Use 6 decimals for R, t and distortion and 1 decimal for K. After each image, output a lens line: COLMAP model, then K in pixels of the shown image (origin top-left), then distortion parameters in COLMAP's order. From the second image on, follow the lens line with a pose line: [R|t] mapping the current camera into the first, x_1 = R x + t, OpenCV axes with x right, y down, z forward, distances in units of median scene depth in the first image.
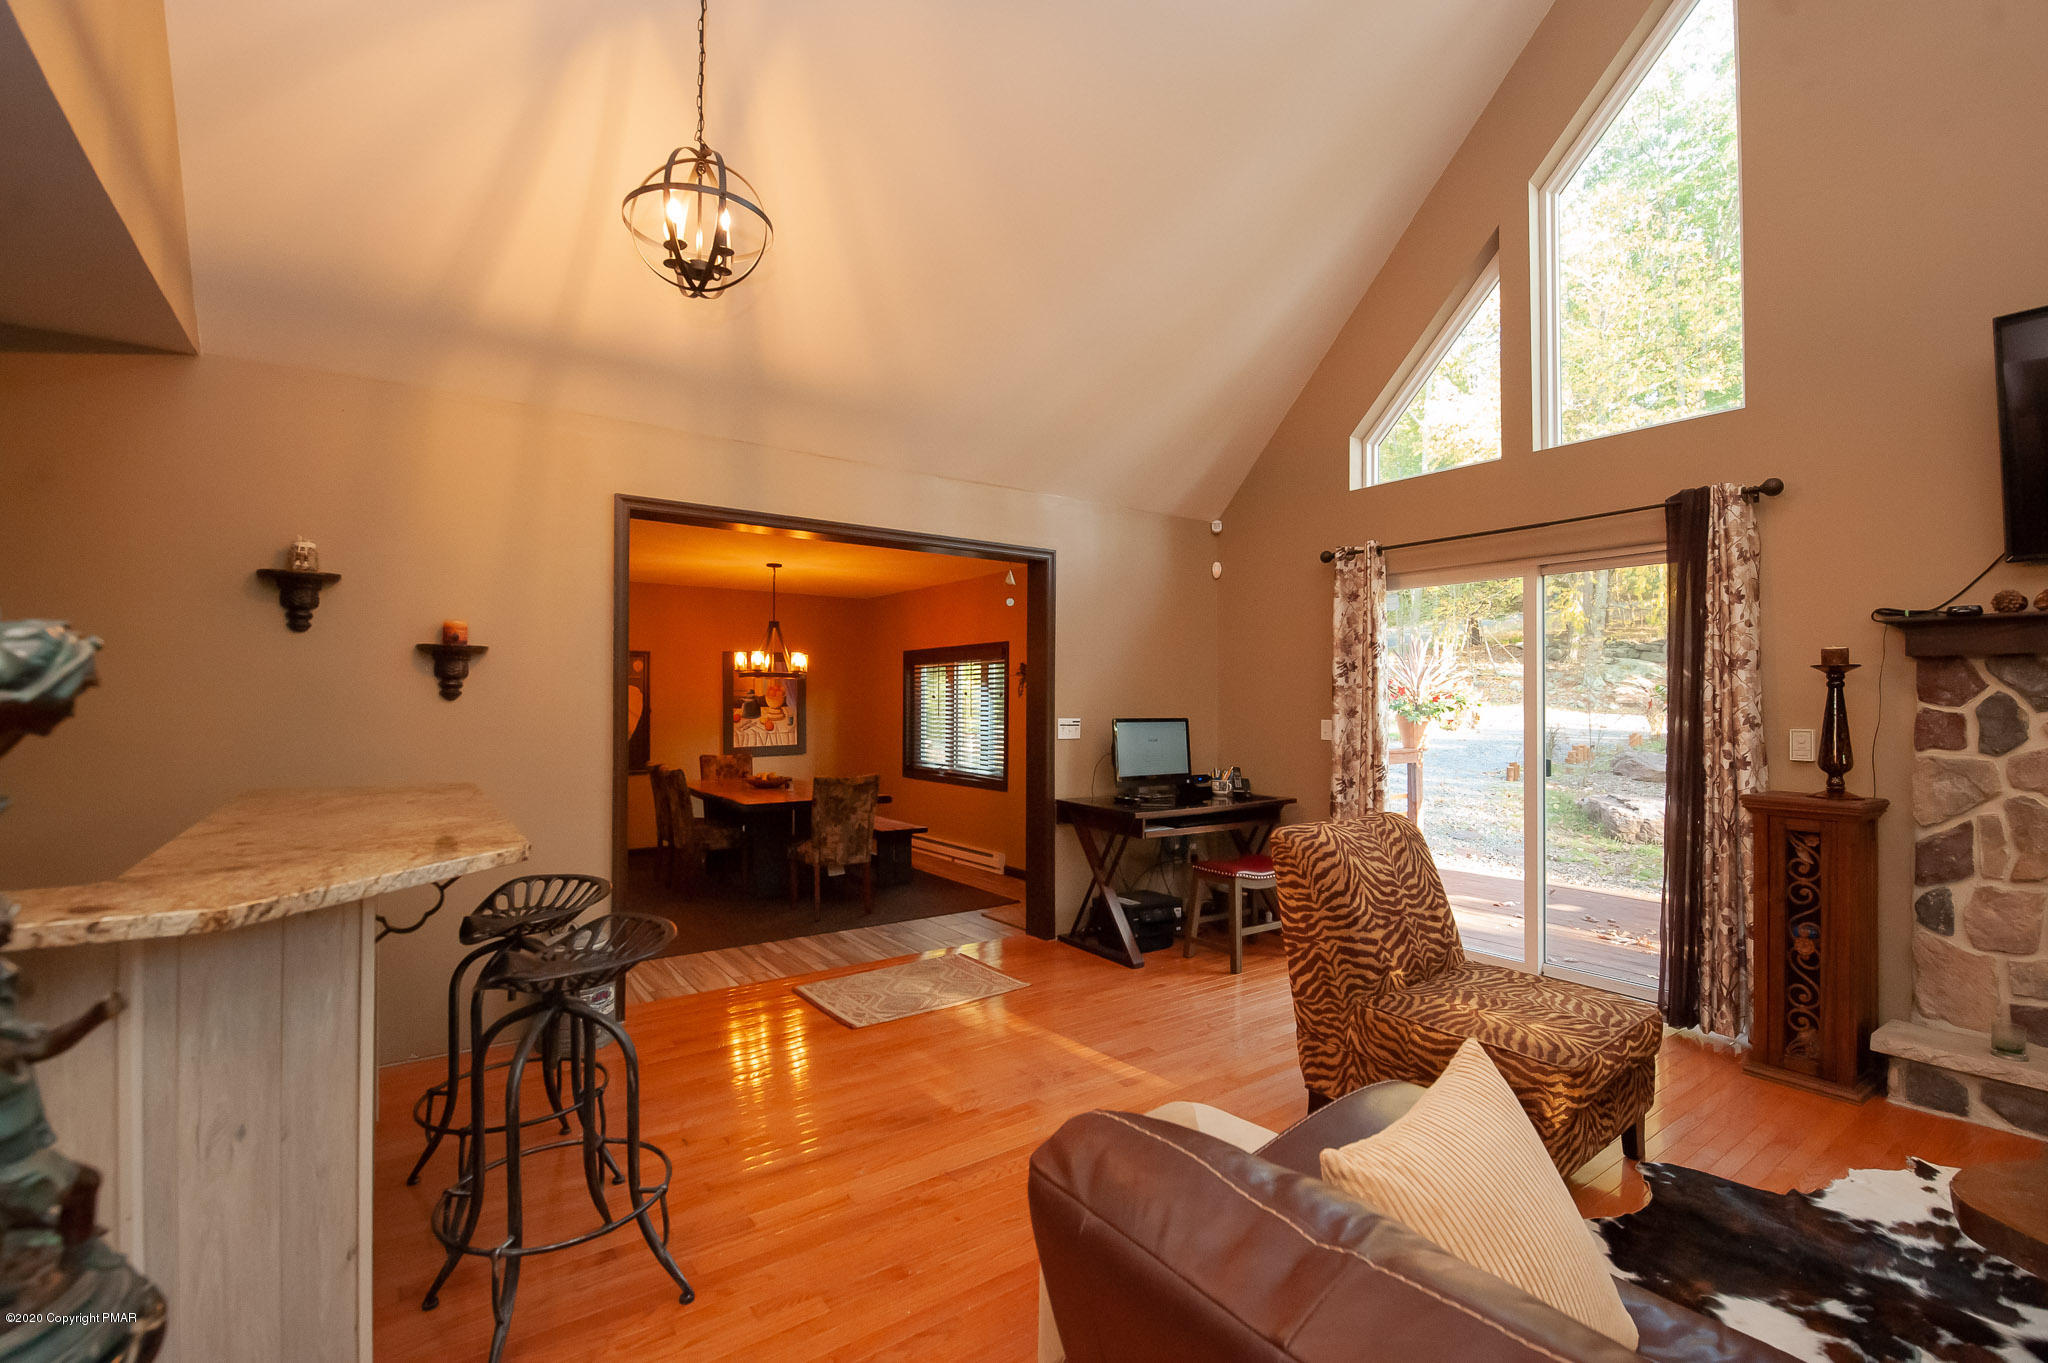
lens RADIAL K [[918.2, 0, 1026.1], [0, 918.2, 684.3], [0, 0, 1]] dist [-0.001756, -0.009413]
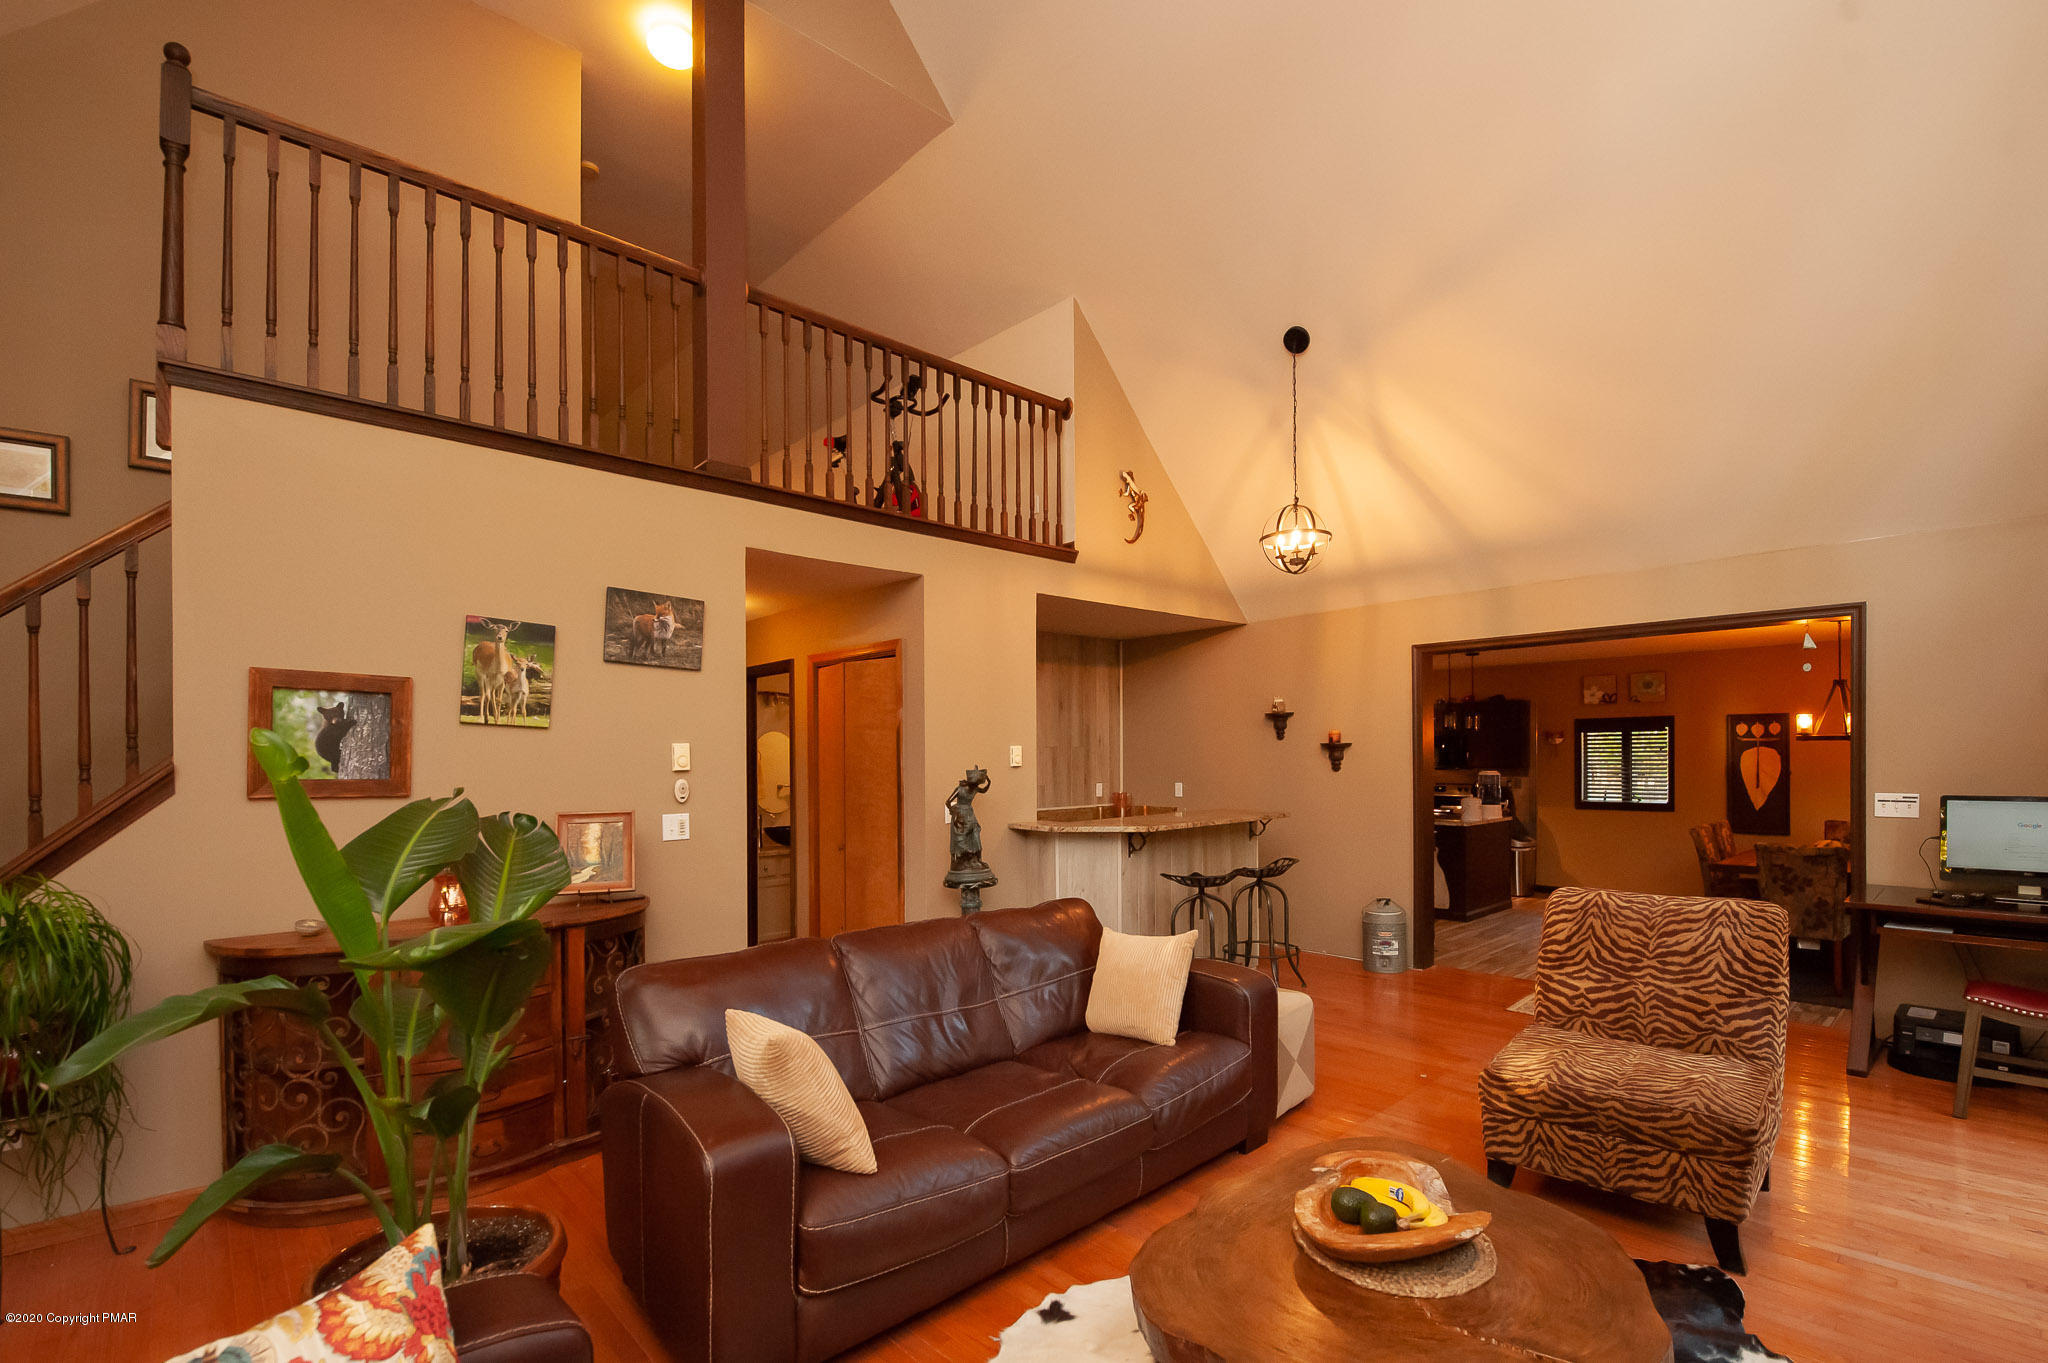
lens RADIAL K [[963.3, 0, 1045.5], [0, 963.3, 749.7], [0, 0, 1]] dist [-0.002881, -0.012216]
pose [[0.155281, -0.004518, -0.987860, 1.386073], [0.024935, 0.999689, -0.000653, -0.045983], [0.987556, -0.024531, 0.155345, 0.088519]]
